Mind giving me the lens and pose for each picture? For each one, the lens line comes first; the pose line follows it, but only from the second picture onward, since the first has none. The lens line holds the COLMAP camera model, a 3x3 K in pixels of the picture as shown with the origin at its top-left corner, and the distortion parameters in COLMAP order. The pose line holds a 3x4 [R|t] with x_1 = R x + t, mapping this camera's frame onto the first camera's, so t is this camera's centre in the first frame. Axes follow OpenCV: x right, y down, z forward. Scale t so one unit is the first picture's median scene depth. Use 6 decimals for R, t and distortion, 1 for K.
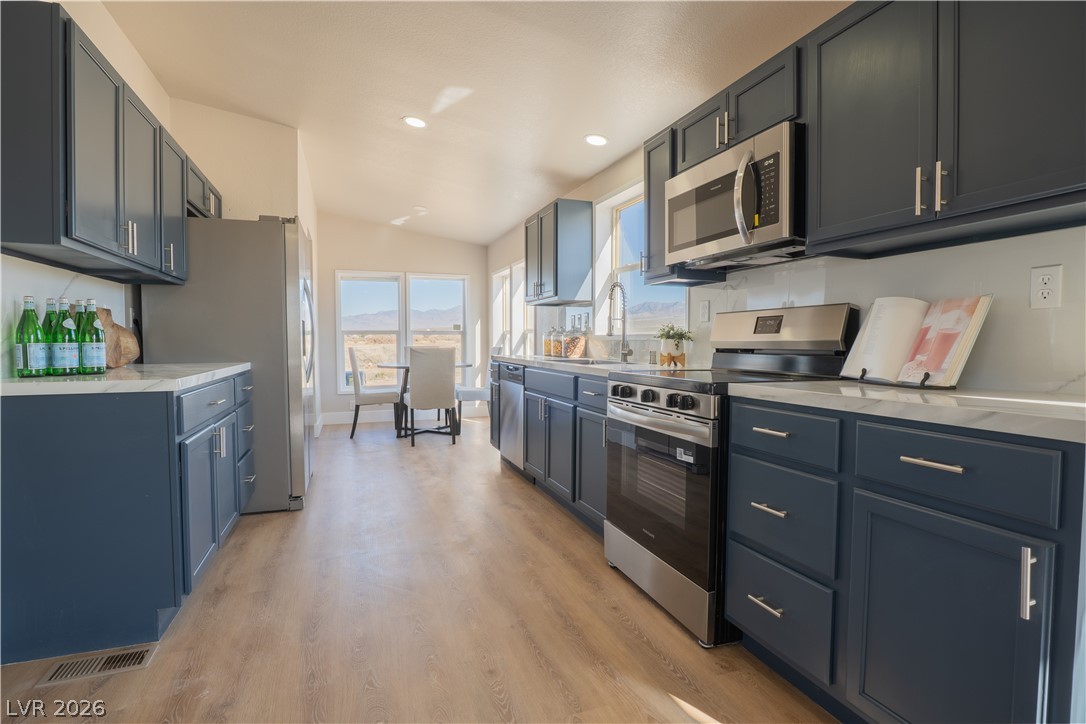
lens RADIAL K [[523.5, 0, 544.4], [0, 523.5, 360.3], [0, 0, 1]] dist [-0.048021, 0.009439]
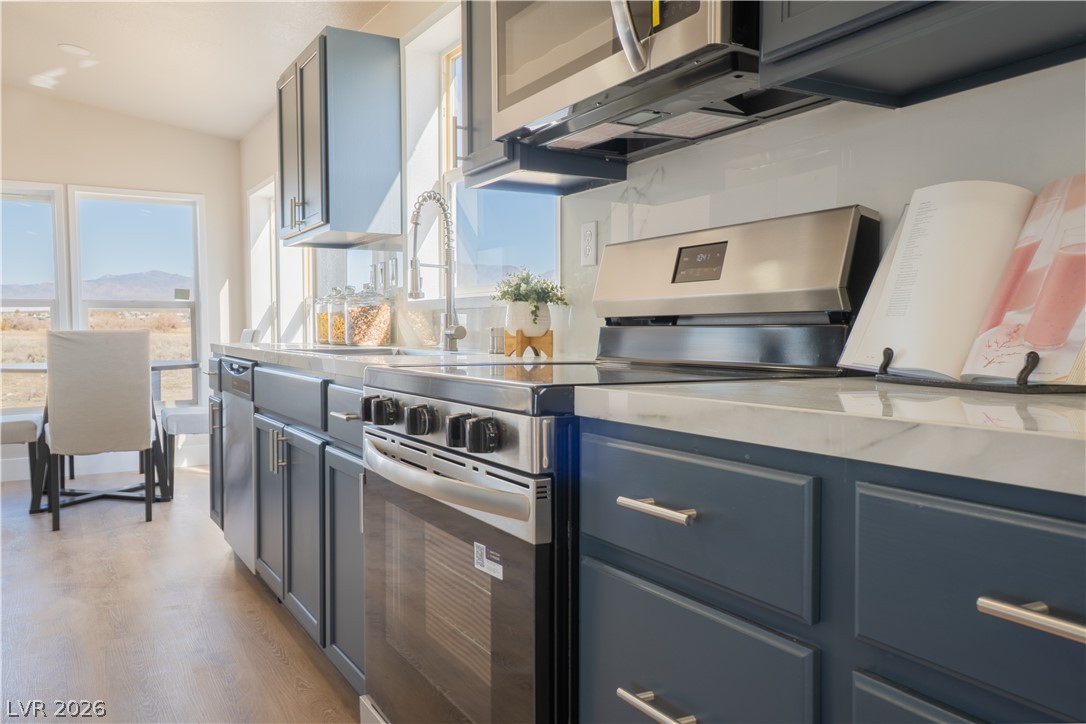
lens RADIAL K [[868.2, 0, 544.2], [0, 868.2, 360.4], [0, 0, 1]] dist [0.032852, 0.003884]
pose [[0.987330, -0.011003, 0.158301, 0.136276], [0.010730, 0.999939, 0.002579, 0.013066], [-0.158320, -0.000848, 0.987388, 0.199295]]
